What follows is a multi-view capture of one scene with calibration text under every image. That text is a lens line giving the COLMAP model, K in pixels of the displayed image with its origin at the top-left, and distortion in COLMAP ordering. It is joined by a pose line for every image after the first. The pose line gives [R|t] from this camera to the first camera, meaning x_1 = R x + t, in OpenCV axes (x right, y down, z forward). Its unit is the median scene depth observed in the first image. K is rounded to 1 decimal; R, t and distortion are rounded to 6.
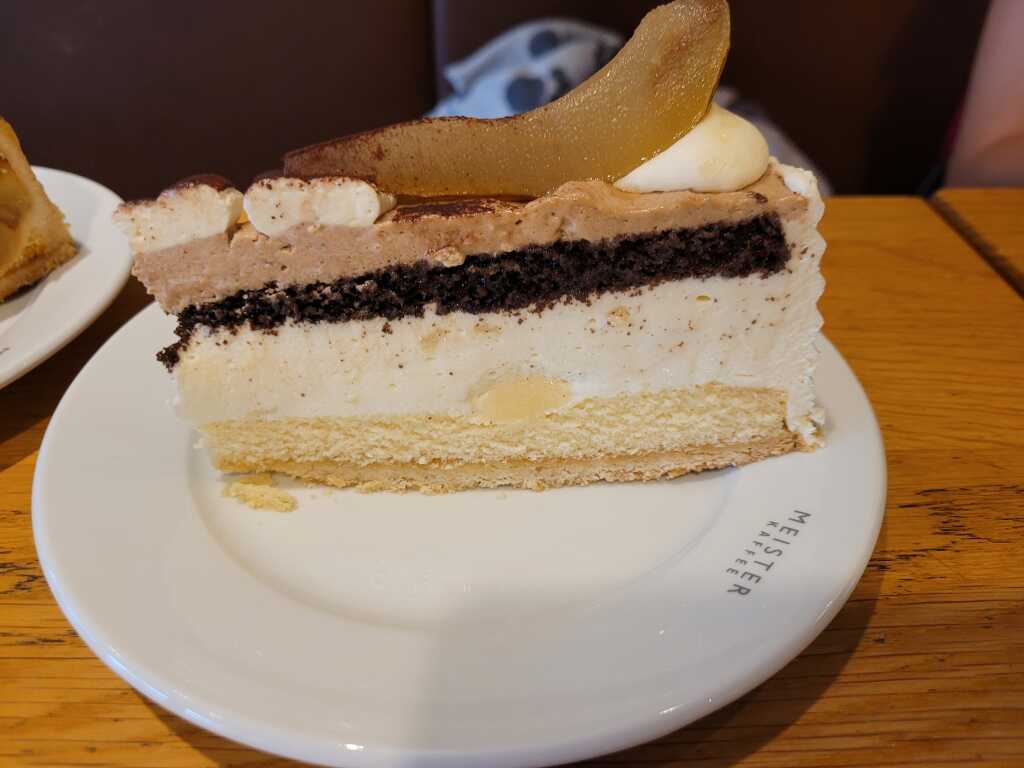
lens RADIAL K [[802.8, 0, 495.6], [0, 802.8, 383.3], [0, 0, 1]] dist [-0.001709, -0.003706]
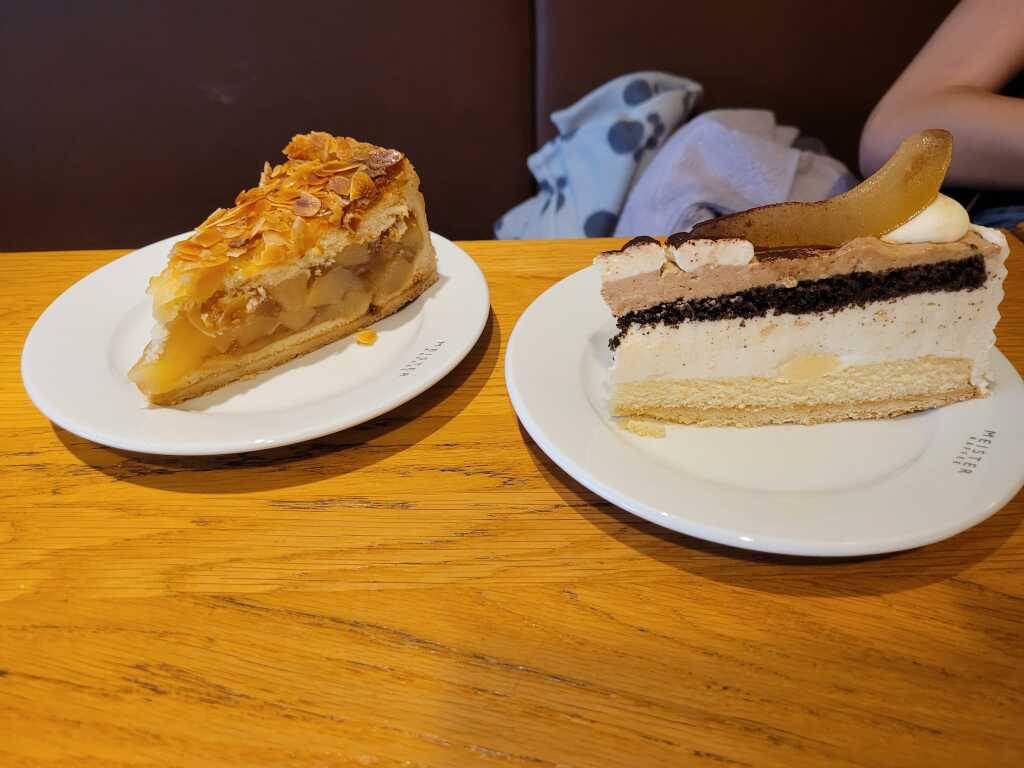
lens RADIAL K [[789.0, 0, 497.9], [0, 789.0, 372.6], [0, 0, 1]] dist [0.018665, 0.001133]
pose [[0.999949, -0.009745, -0.002739, -0.655975], [0.009669, 0.999604, -0.026417, 0.074697], [0.002996, 0.026389, 0.999647, -0.681176]]
